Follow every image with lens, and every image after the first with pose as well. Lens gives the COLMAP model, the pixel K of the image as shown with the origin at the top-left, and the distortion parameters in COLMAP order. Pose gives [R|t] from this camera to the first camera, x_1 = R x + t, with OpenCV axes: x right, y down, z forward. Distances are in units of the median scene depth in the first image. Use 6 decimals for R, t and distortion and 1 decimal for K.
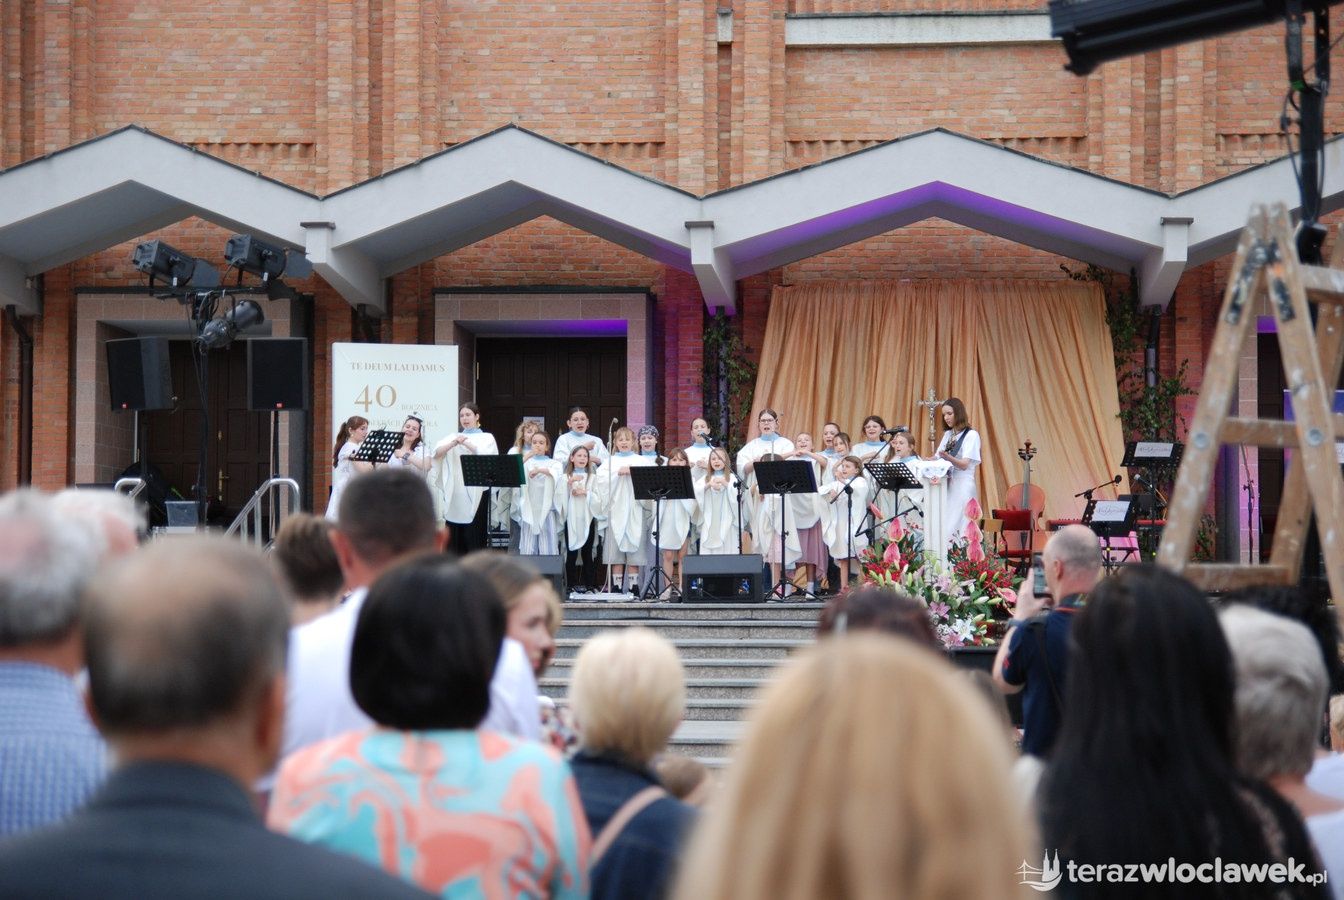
lens RADIAL K [[2753.0, 0, 667.8], [0, 2753.0, 455.8], [0, 0, 1]] dist [0.226872, 0.234420]
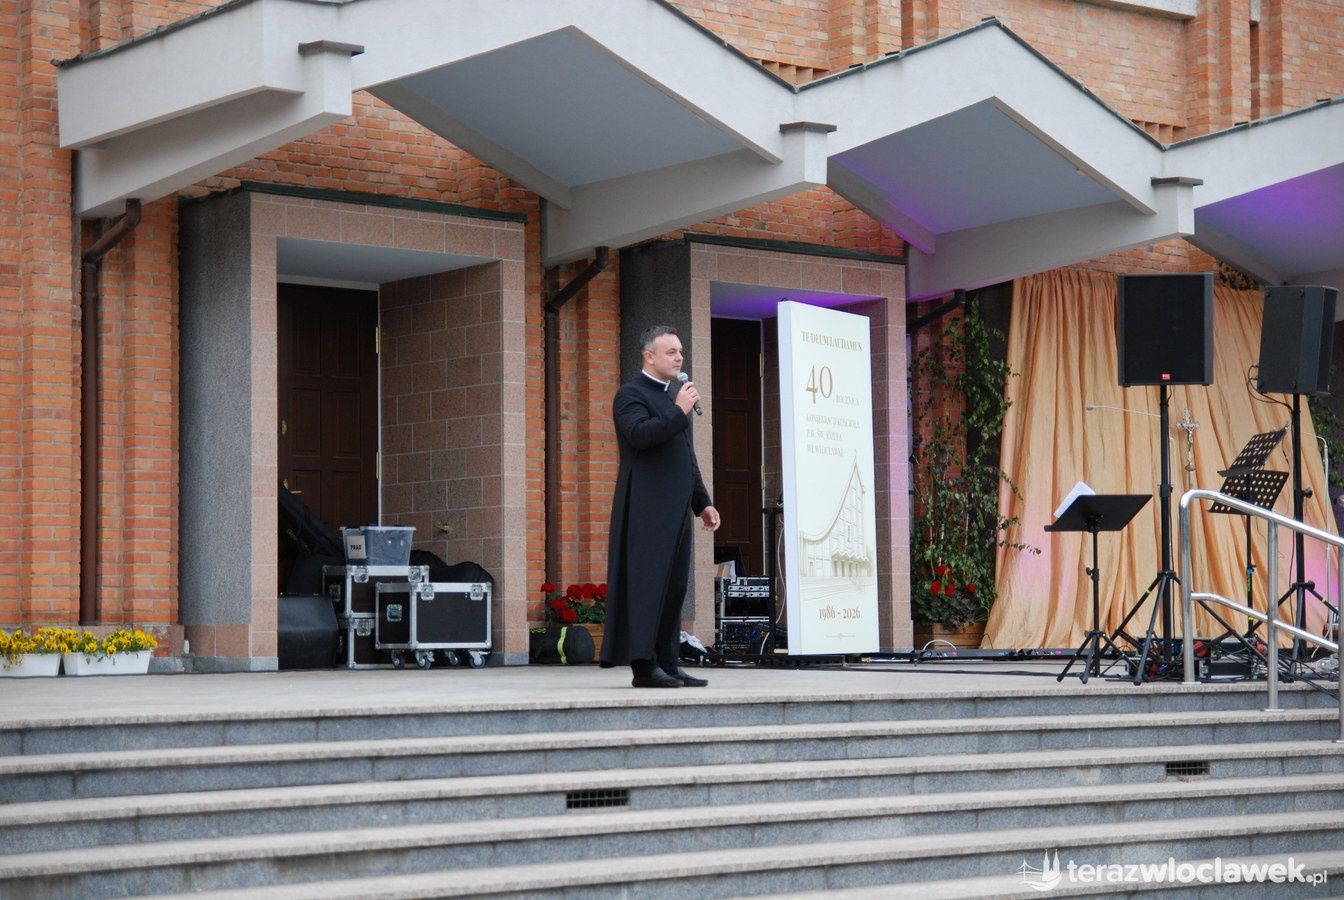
lens RADIAL K [[2753.0, 0, 667.8], [0, 2753.0, 455.8], [0, 0, 1]] dist [0.226872, 0.234420]
pose [[0.720054, 0.035356, 0.693017, -0.568222], [-0.020945, 0.999353, -0.029221, 0.017013], [-0.693602, 0.006525, 0.720329, 0.482666]]
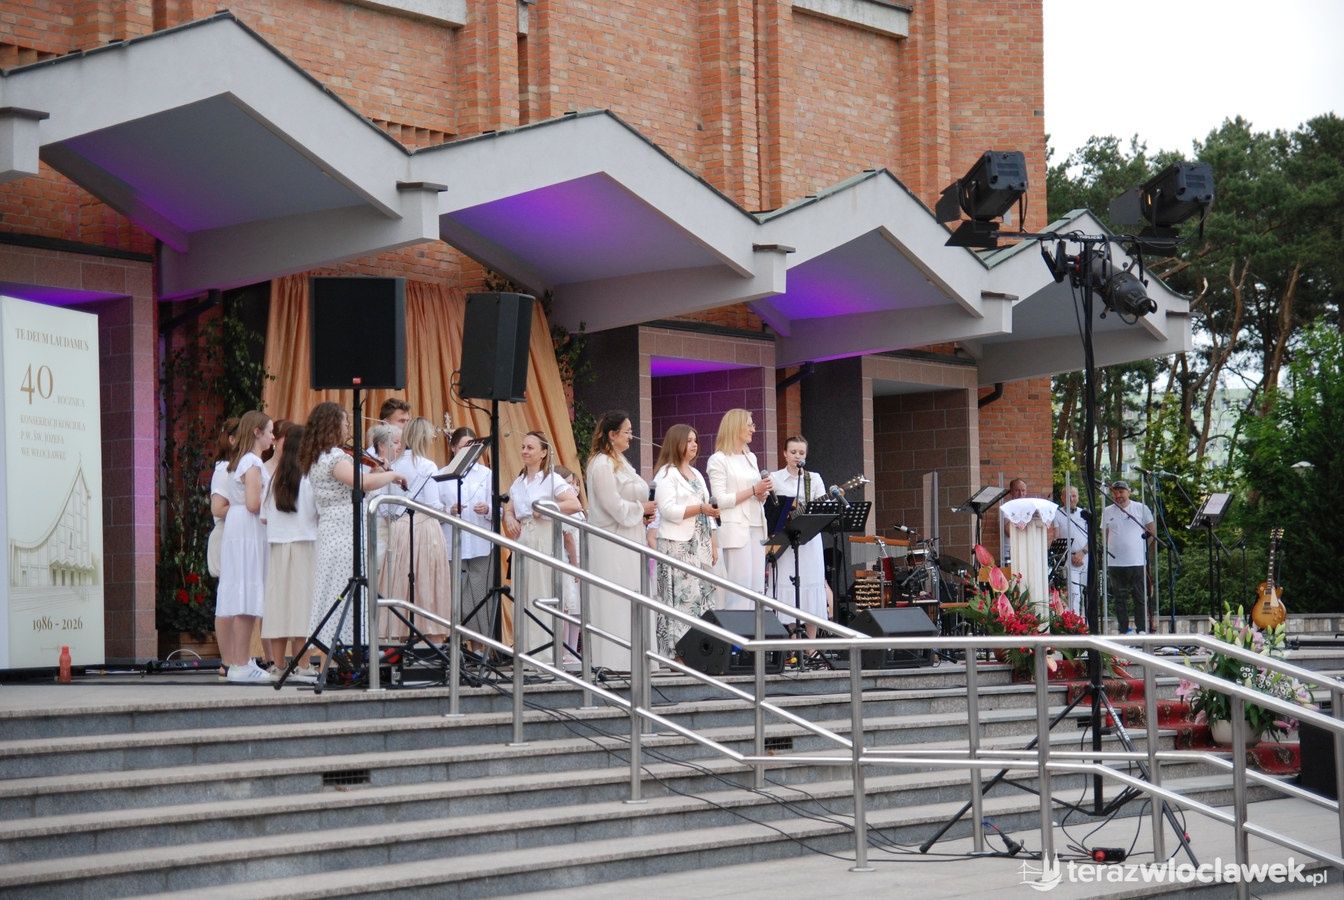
lens RADIAL K [[2753.0, 0, 667.8], [0, 2753.0, 455.8], [0, 0, 1]] dist [0.226872, 0.234420]
pose [[0.549802, 0.039999, 0.834336, -0.536851], [-0.018840, 0.999193, -0.035487, 0.016064], [-0.835082, 0.003791, 0.550112, 0.463330]]
